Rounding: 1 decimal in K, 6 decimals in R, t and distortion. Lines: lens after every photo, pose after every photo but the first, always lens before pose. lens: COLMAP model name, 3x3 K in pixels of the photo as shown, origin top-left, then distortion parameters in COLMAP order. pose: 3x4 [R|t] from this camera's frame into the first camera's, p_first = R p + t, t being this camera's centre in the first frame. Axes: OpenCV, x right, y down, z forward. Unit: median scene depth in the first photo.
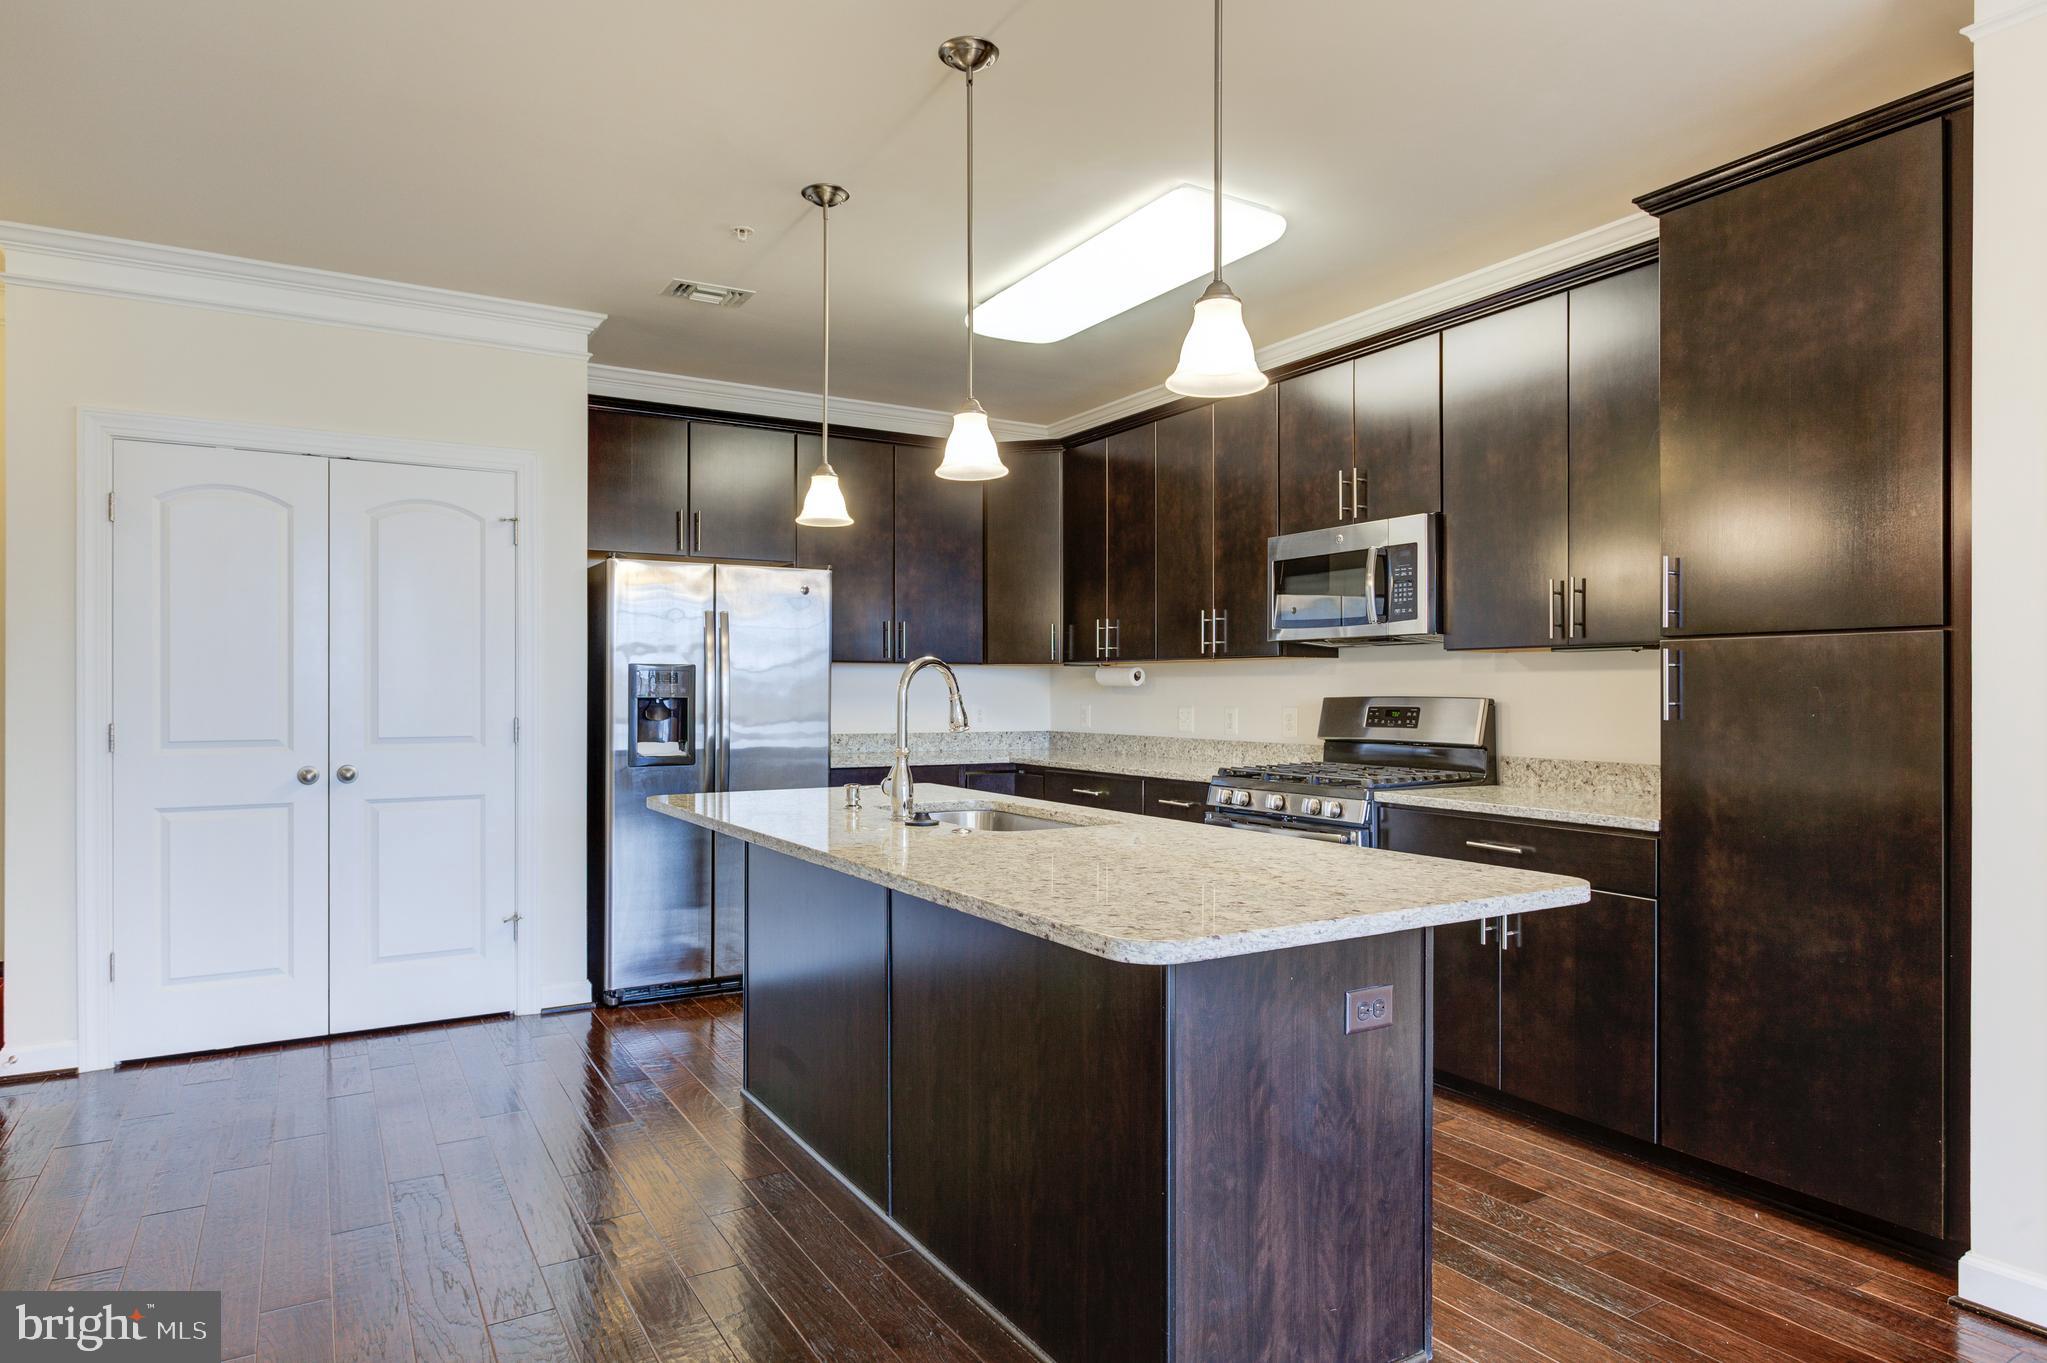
lens RADIAL K [[1183.6, 0, 1010.5], [0, 1183.6, 691.3], [0, 0, 1]] dist [0.001473, -0.000181]
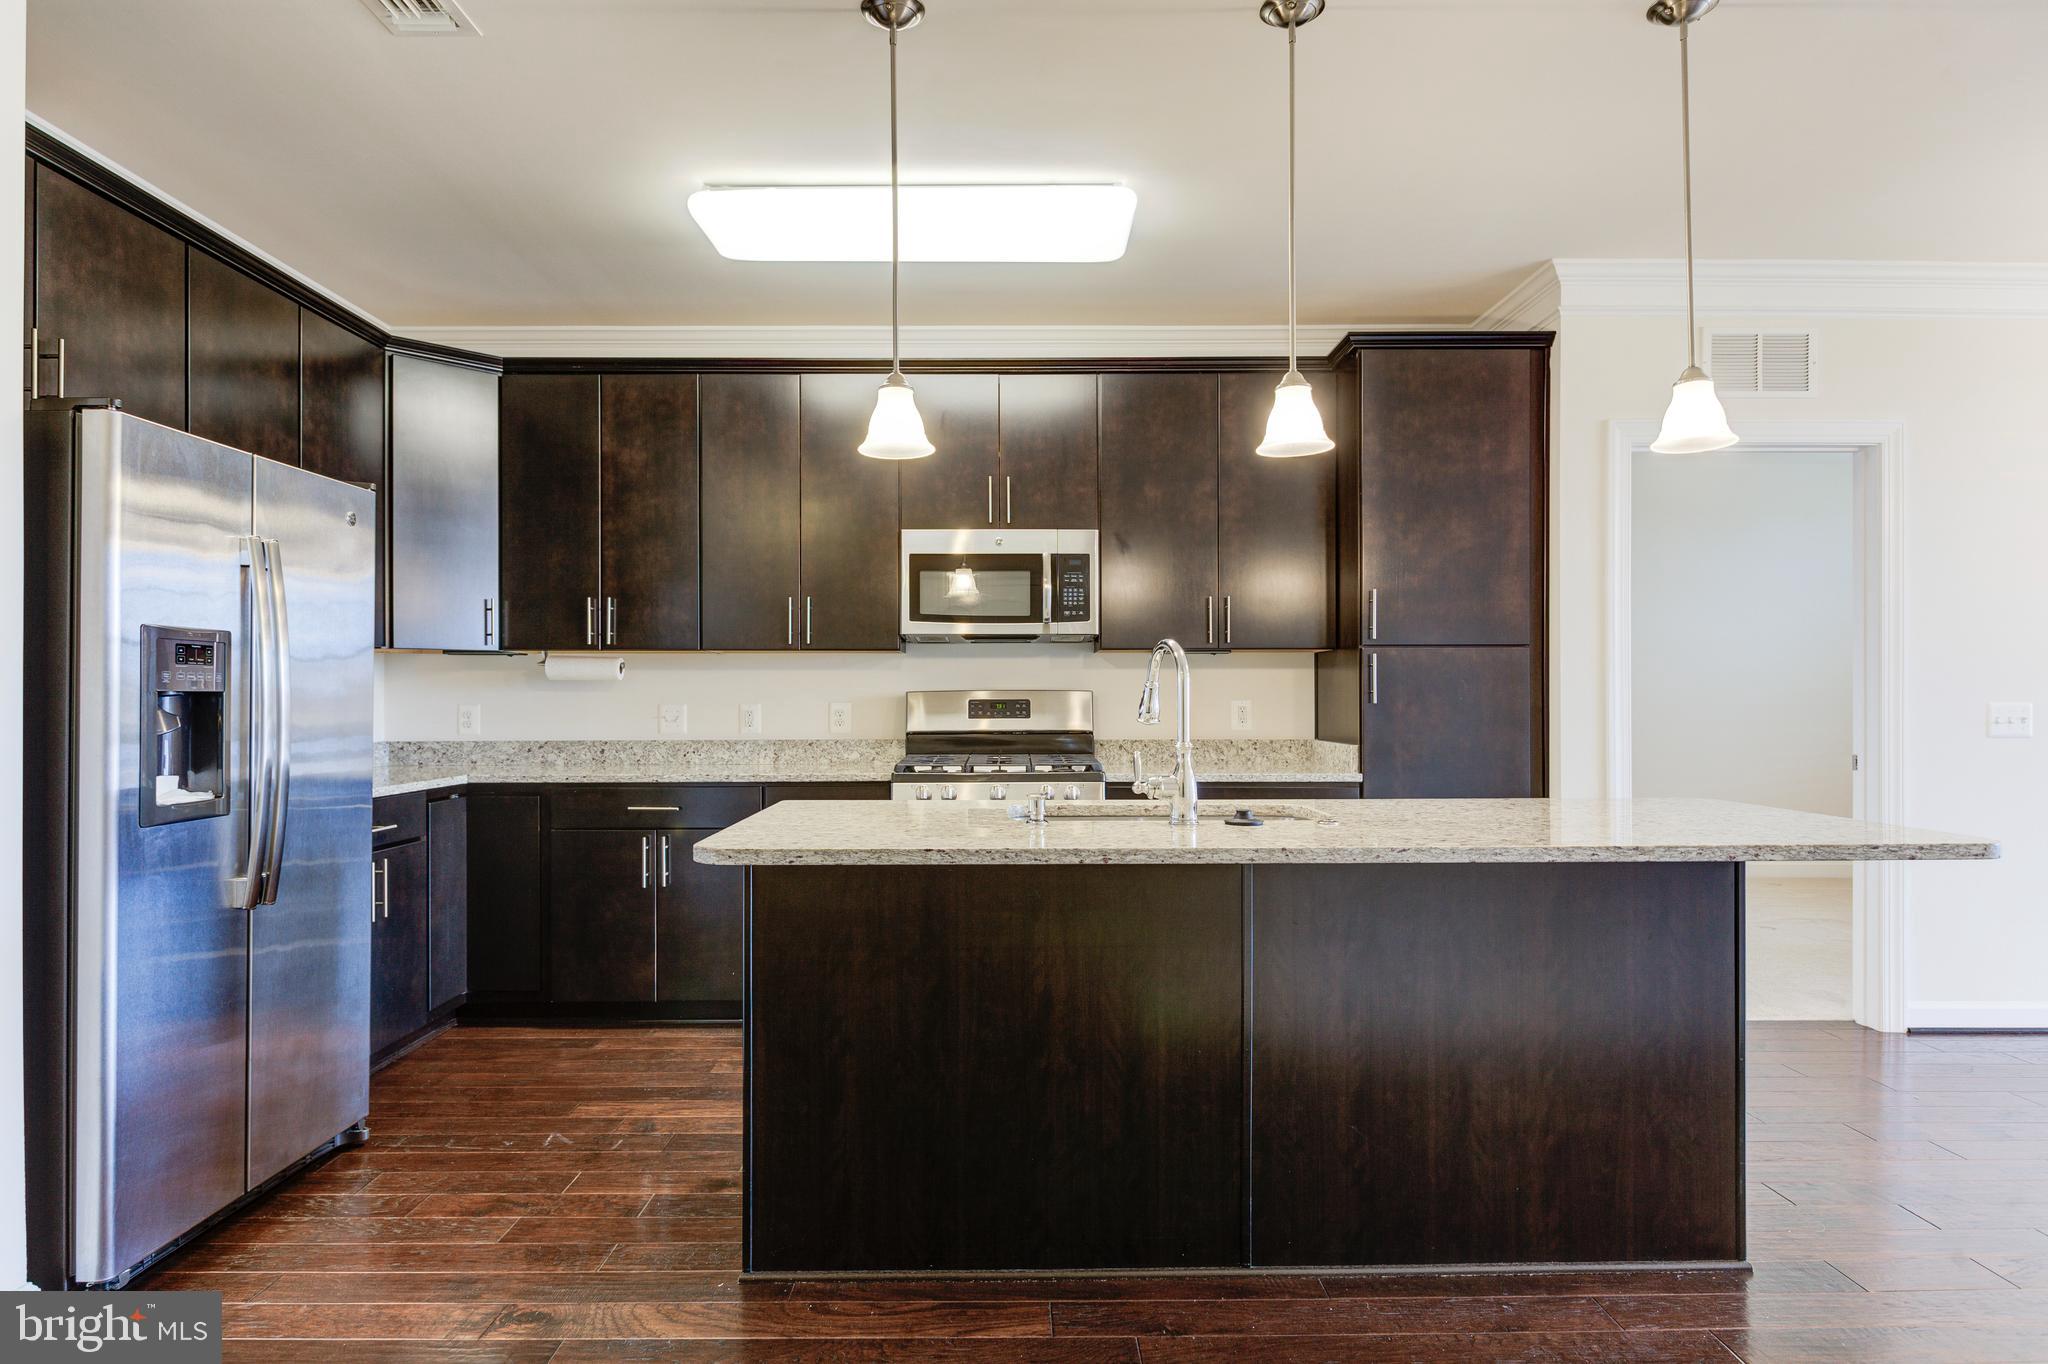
lens RADIAL K [[1184.1, 0, 1011.0], [0, 1184.1, 691.8], [0, 0, 1]] dist [0.001473, -0.000181]
pose [[0.499206, -0.001132, 0.866483, -0.582203], [0.003607, 0.999993, -0.000771, 0.006472], [-0.866476, 0.003510, 0.499207, 0.424342]]
